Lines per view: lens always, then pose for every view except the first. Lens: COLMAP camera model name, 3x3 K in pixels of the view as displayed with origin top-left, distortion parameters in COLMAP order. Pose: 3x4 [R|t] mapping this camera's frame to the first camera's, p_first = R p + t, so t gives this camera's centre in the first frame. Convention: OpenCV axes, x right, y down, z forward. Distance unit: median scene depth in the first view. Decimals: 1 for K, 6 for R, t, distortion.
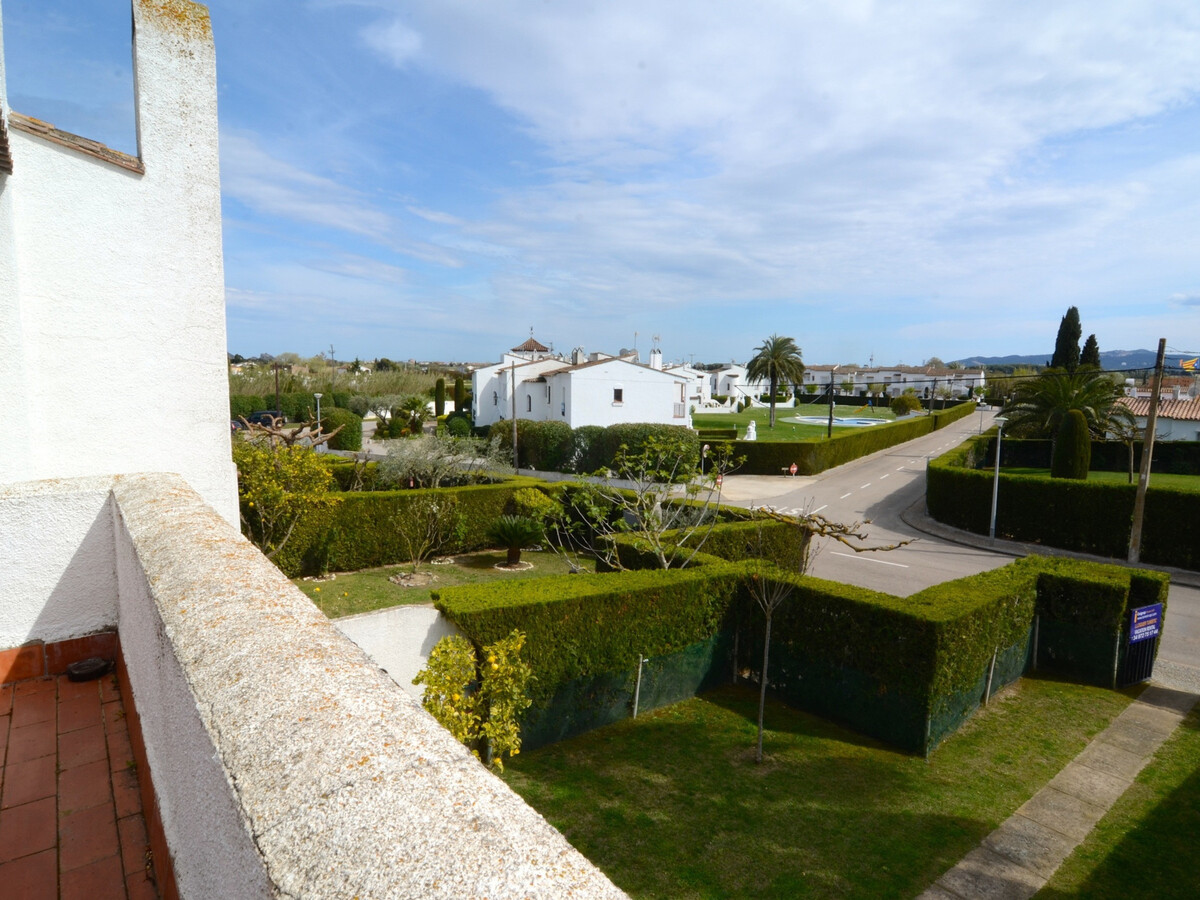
lens RADIAL K [[682.8, 0, 592.4], [0, 682.8, 444.8], [0, 0, 1]] dist [-0.023901, -0.002986]
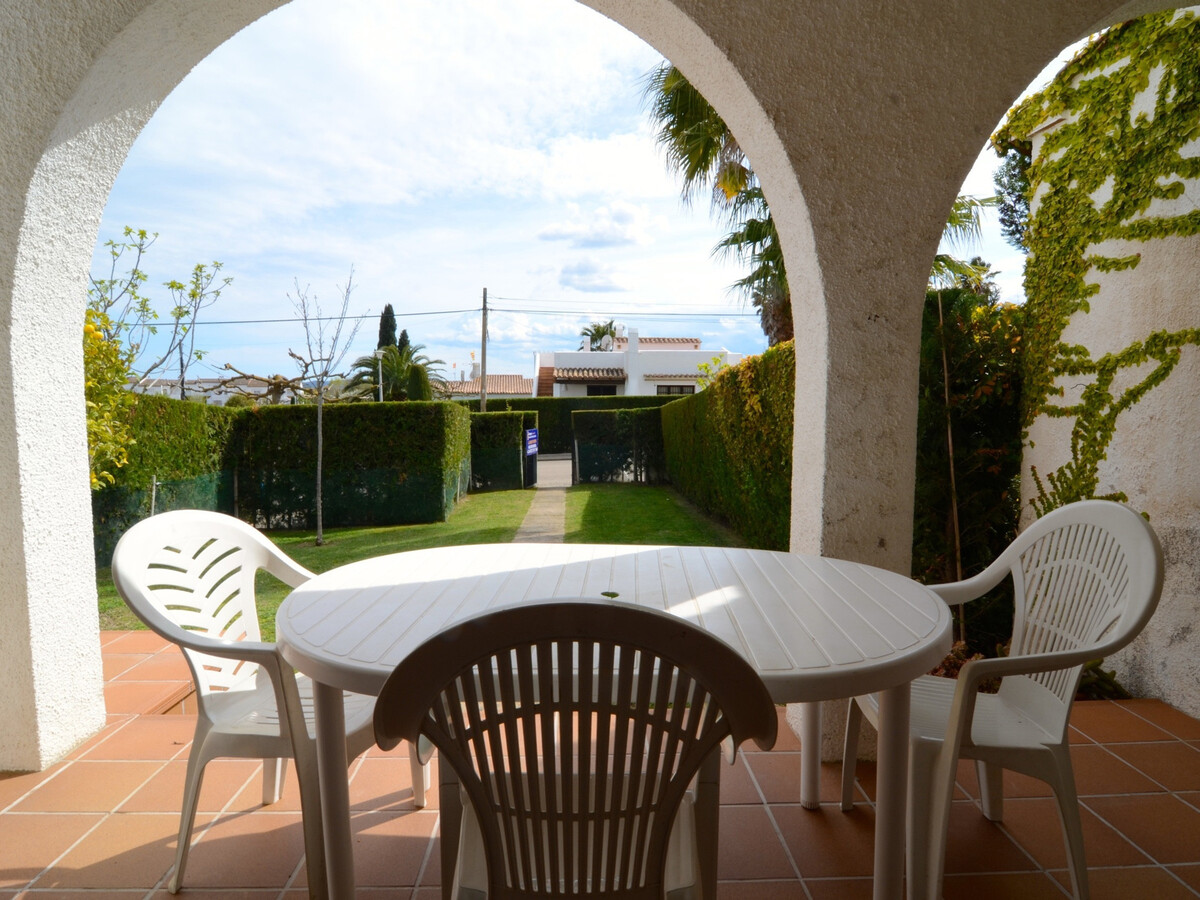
lens RADIAL K [[673.5, 0, 600.0], [0, 673.5, 450.0], [0, 0, 1]] dist [-0.003096, -0.013546]
pose [[0.576628, -0.068729, 0.814111, -0.230833], [0.097583, 0.995116, 0.014893, 0.261589], [-0.811159, 0.070856, 0.580518, 0.060939]]
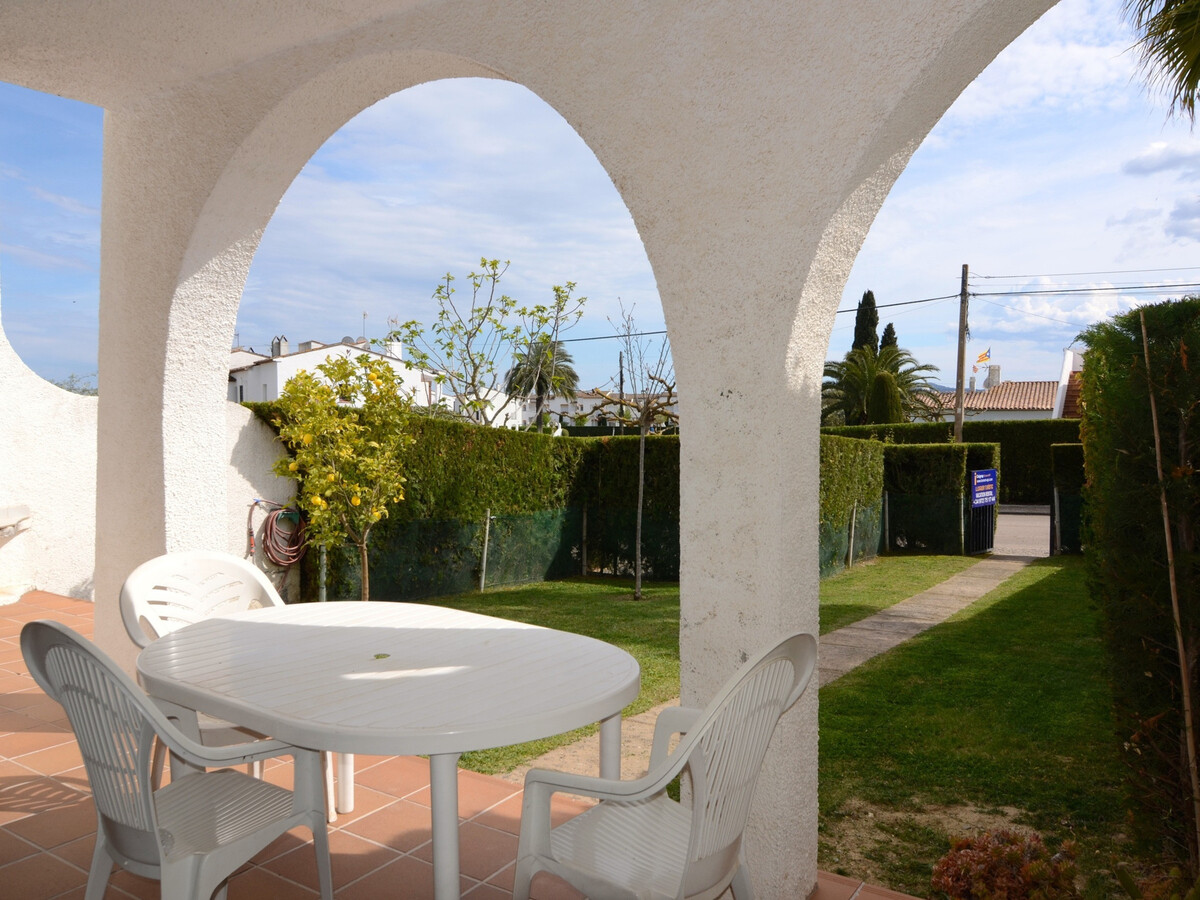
lens RADIAL K [[926.1, 0, 600.0], [0, 926.1, 450.0], [0, 0, 1]] dist [0.001818, -0.004858]
pose [[0.942393, -0.020988, 0.333848, -0.142074], [0.046206, 0.996630, -0.067777, 0.262427], [-0.331300, 0.079298, 0.940187, -0.083093]]
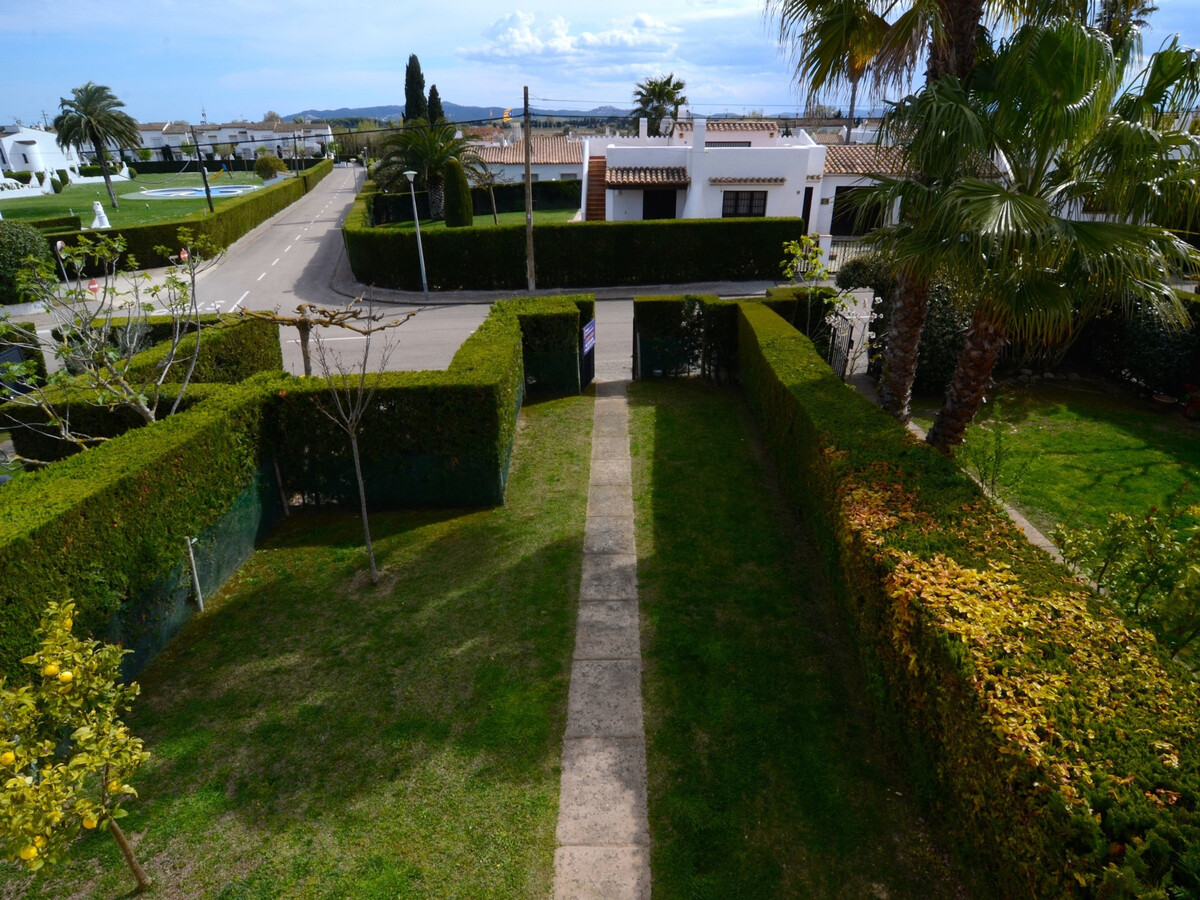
lens RADIAL K [[661.1, 0, 601.2], [0, 661.1, 447.2], [0, 0, 1]] dist [-0.003445, -0.012969]
pose [[0.627932, -0.354626, 0.692779, -0.091355], [0.100387, 0.919624, 0.379756, -0.012835], [-0.771767, -0.168915, 0.613061, 0.173841]]
